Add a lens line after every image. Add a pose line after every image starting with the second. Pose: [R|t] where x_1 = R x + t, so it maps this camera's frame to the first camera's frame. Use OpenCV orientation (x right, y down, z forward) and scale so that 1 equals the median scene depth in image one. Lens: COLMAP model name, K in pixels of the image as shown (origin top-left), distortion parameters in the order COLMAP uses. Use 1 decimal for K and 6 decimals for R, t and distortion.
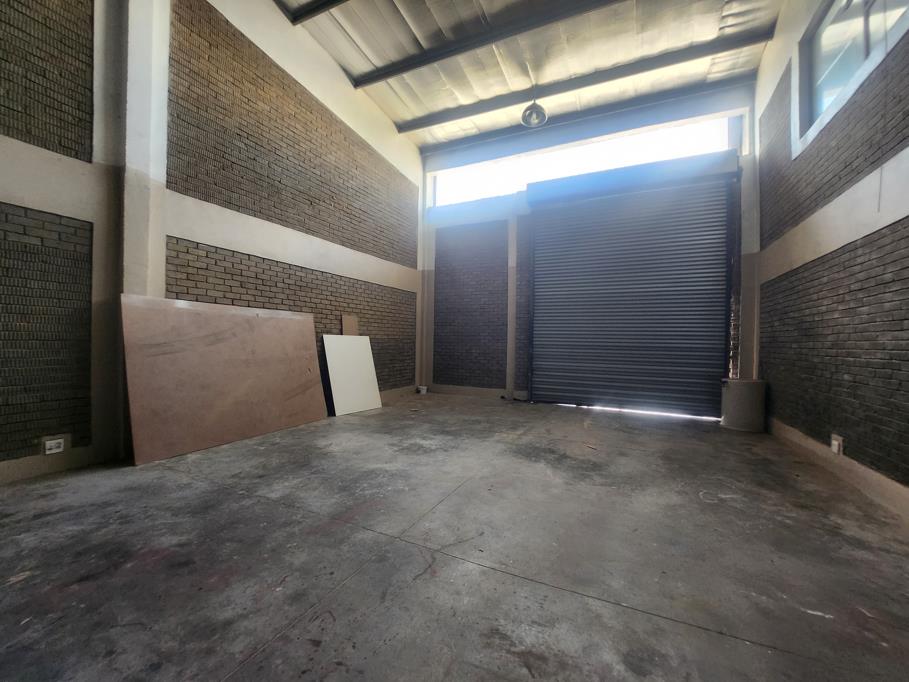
lens RADIAL K [[368.5, 0, 458.0], [0, 368.5, 347.0], [0, 0, 1]] dist [-0.020244, 0.000332]
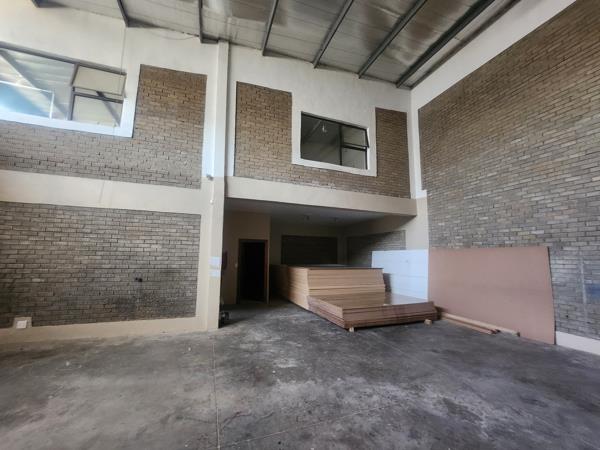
lens RADIAL K [[238.2, 0, 298.1], [0, 238.2, 229.5], [0, 0, 1]] dist [-0.030994, 0.005458]
pose [[-0.704963, 0.049733, 0.707498, -0.463242], [-0.017476, 0.996018, -0.087427, -0.064411], [-0.709028, -0.073997, -0.701287, 0.698676]]
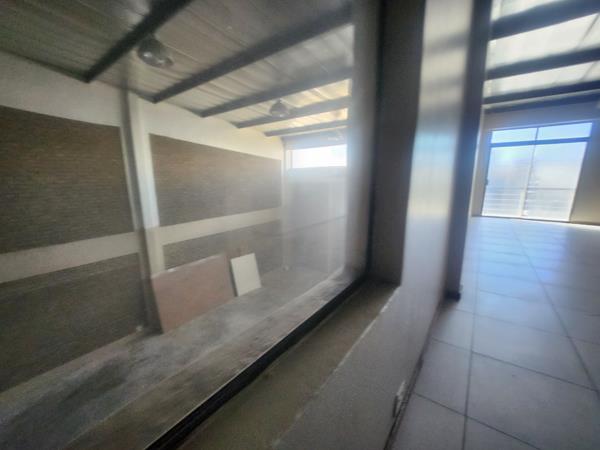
lens RADIAL K [[243.3, 0, 302.3], [0, 243.3, 229.0], [0, 0, 1]] dist [-0.020244, 0.000332]
pose [[0.984110, 0.013007, -0.177082, 0.403888], [0.020758, 0.982047, 0.187492, -0.628465], [0.176342, -0.188189, 0.966172, -0.388977]]
